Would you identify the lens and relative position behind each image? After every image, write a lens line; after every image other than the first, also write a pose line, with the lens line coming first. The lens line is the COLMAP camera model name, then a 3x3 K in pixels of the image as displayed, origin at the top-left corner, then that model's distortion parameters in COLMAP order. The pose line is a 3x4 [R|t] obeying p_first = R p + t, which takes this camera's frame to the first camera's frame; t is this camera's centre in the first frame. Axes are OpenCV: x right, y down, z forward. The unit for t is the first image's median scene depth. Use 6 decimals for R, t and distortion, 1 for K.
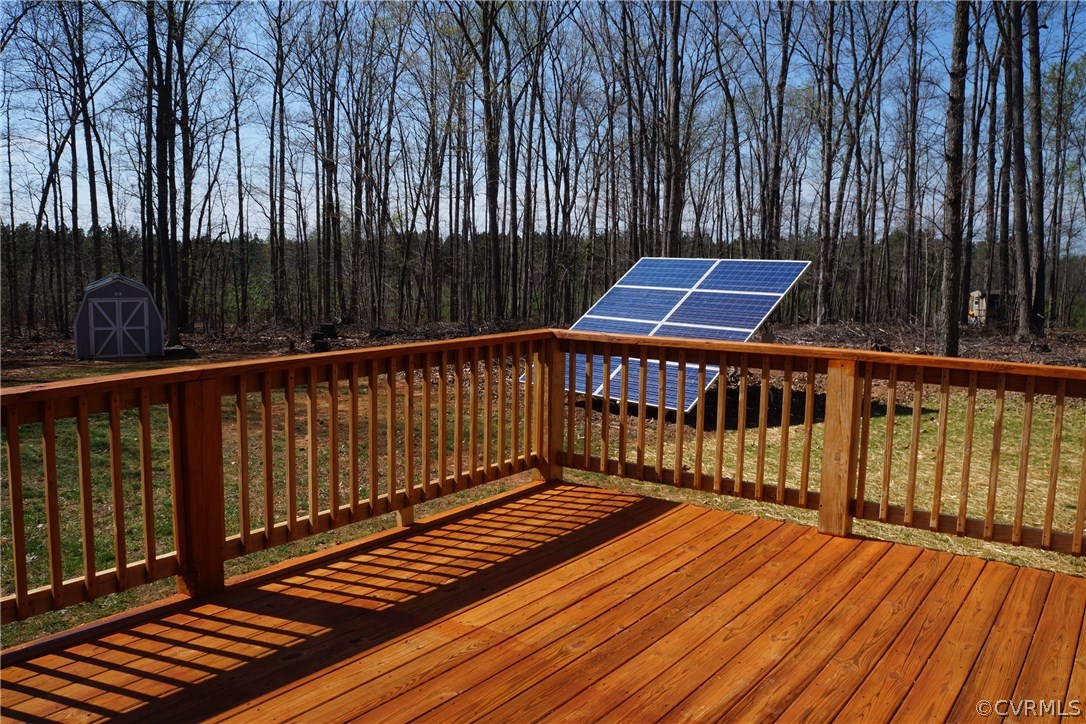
lens RADIAL K [[874.6, 0, 536.9], [0, 874.6, 358.5], [0, 0, 1]] dist [-0.181574, 0.141552]
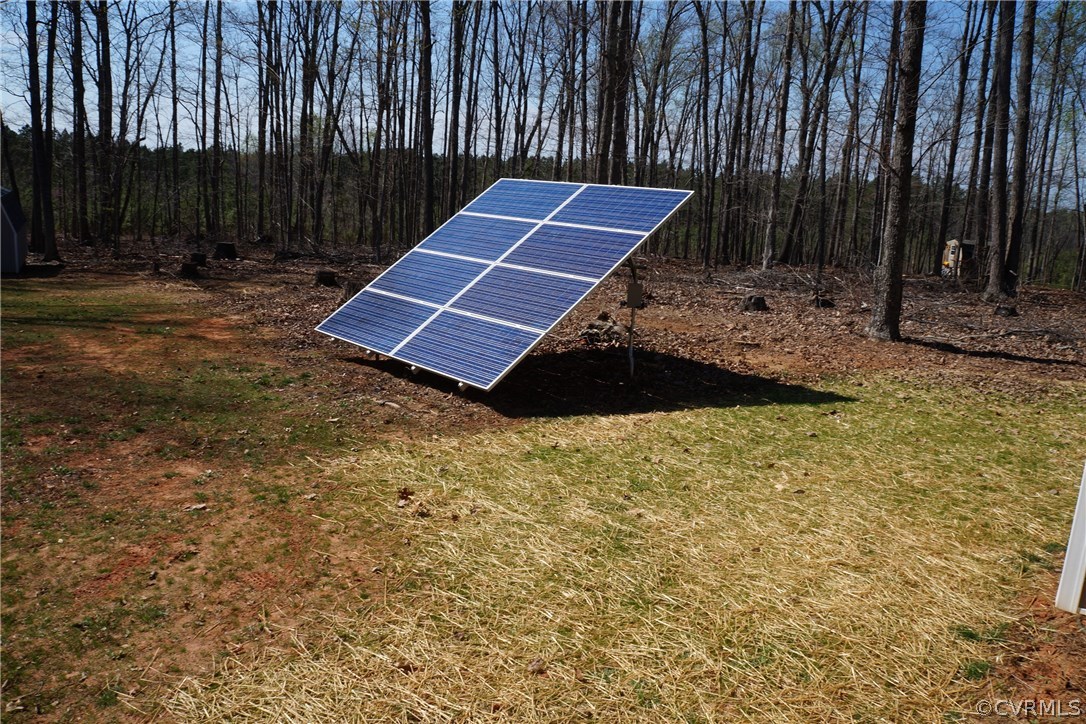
lens RADIAL K [[874.6, 0, 536.9], [0, 874.6, 358.5], [0, 0, 1]] dist [-0.181574, 0.141552]
pose [[0.998820, 0.044269, 0.019957, 0.084879], [-0.045804, 0.995368, 0.084520, -0.012262], [-0.016123, -0.085334, 0.996222, 0.115603]]
